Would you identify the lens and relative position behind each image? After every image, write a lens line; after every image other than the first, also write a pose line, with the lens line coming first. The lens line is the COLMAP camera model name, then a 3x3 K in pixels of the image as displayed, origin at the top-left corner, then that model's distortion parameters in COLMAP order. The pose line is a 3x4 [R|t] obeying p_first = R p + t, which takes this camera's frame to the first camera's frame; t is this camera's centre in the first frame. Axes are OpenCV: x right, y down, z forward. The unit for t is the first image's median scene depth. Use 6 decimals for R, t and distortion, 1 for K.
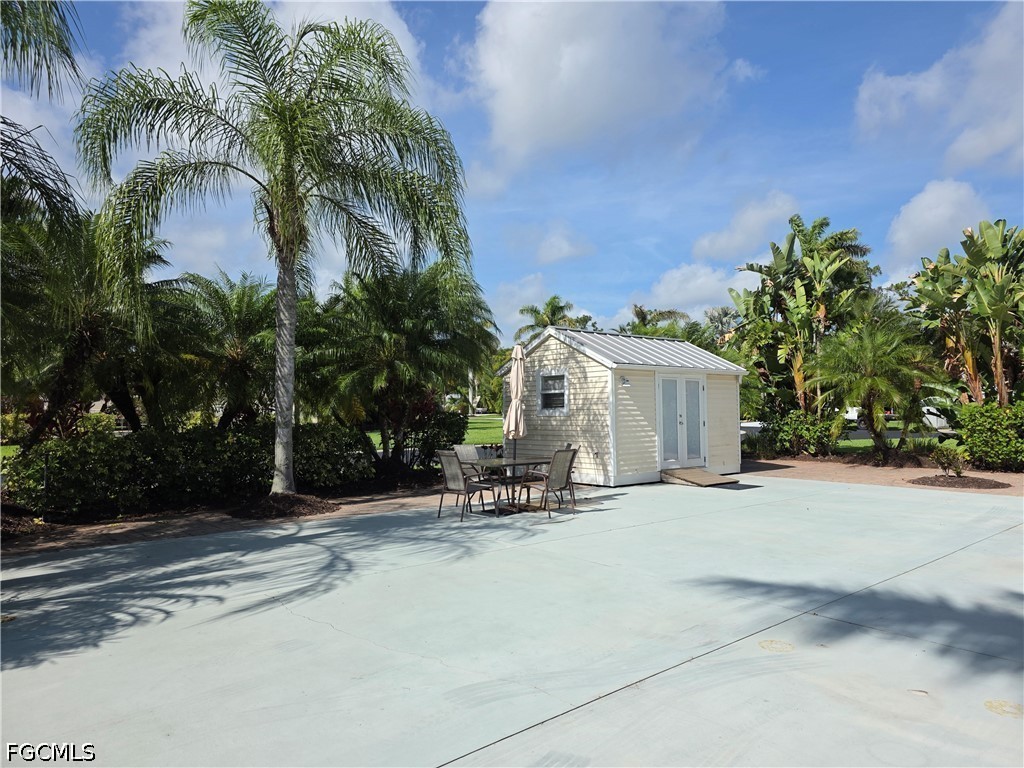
lens RADIAL K [[686.1, 0, 519.6], [0, 686.1, 376.1], [0, 0, 1]] dist [0.084500, -0.082606]
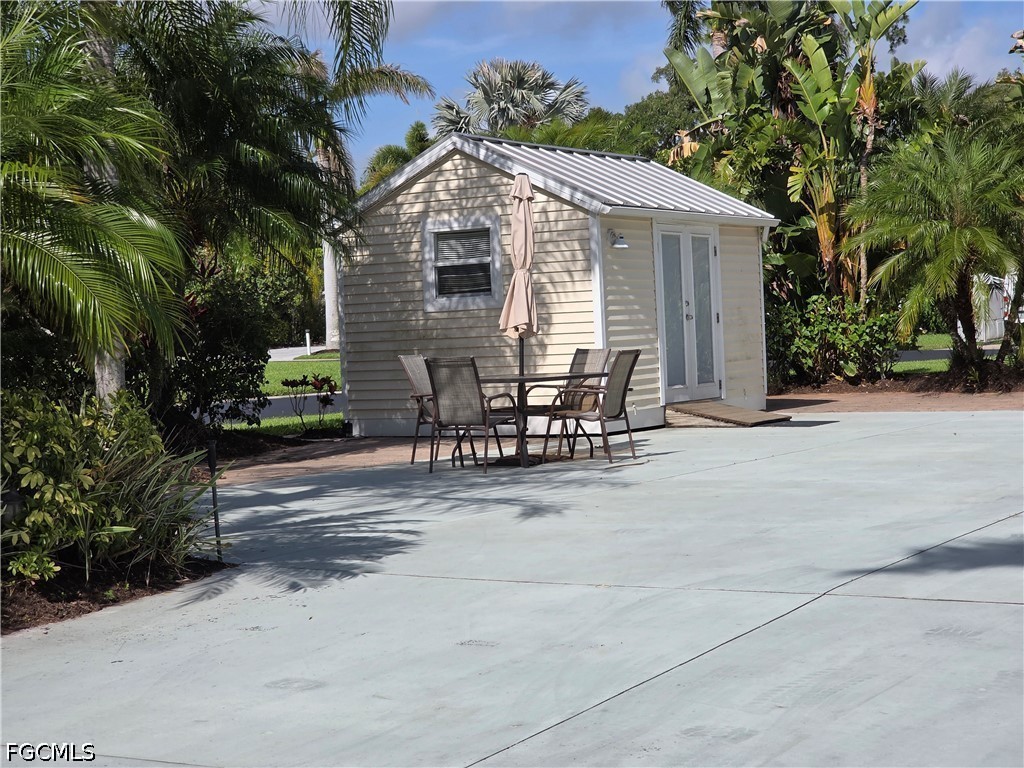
lens RADIAL K [[1995.3, 0, 512.0], [0, 1995.3, 384.0], [0, 0, 1]] dist [-0.358816, 3.525721]
pose [[0.943299, -0.038908, 0.329656, -0.360755], [0.015316, 0.997151, 0.073864, 0.004014], [-0.331591, -0.064627, 0.941207, -0.359798]]
